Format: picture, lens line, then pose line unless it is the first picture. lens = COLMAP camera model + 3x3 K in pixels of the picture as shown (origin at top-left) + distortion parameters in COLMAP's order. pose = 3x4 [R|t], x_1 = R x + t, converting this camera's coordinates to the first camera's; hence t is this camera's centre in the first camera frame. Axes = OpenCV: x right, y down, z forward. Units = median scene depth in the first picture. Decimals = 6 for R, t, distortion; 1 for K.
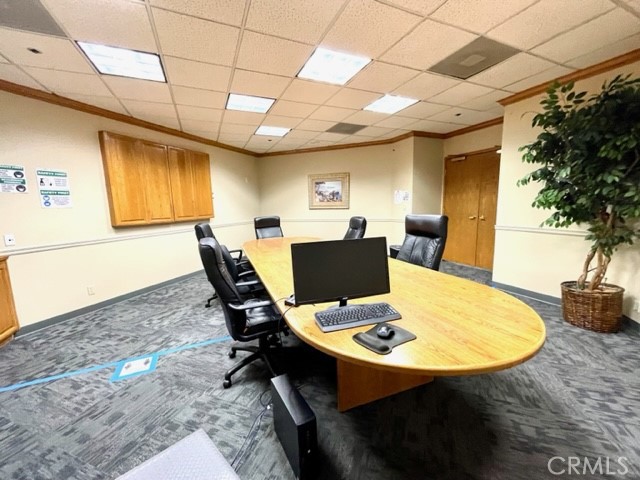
lens RADIAL K [[259.1, 0, 318.6], [0, 259.1, 242.1], [0, 0, 1]] dist [-0.003408, 0.000625]
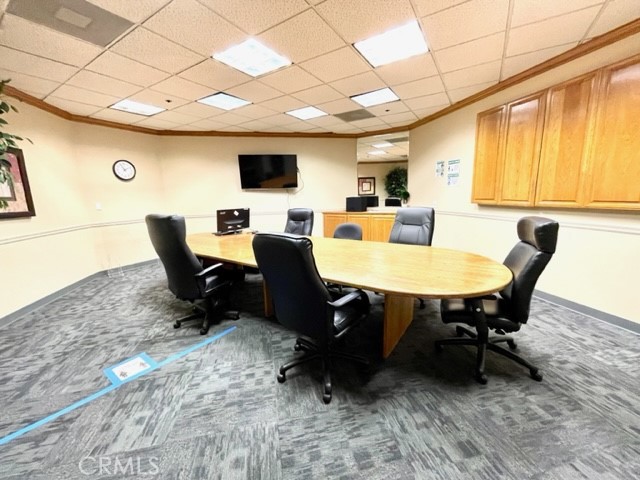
lens RADIAL K [[261.6, 0, 320.0], [0, 261.6, 240.0], [0, 0, 1]] dist [-0.000102, -0.000250]
pose [[-0.832959, 0.154042, -0.531460, 0.286199], [-0.023447, 0.949780, 0.312040, -0.195979], [0.552837, 0.272378, -0.787516, 1.253668]]
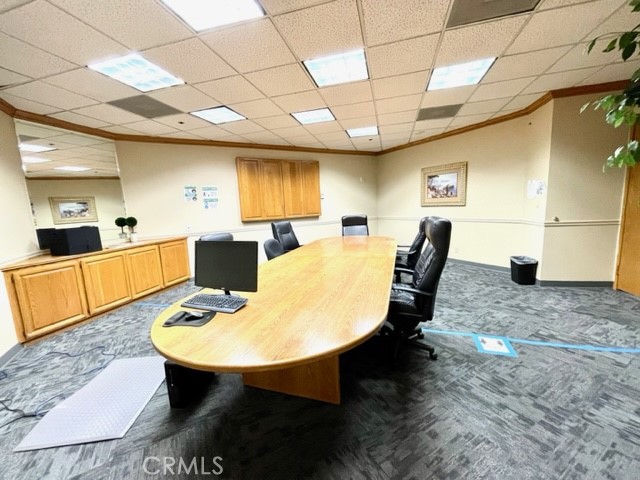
lens RADIAL K [[259.1, 0, 318.6], [0, 259.1, 242.1], [0, 0, 1]] dist [-0.003408, 0.000625]
pose [[0.771042, 0.078258, -0.631958, 0.397947], [-0.065015, 0.996908, 0.044127, -0.028954], [0.633457, 0.007064, 0.773746, 0.107431]]
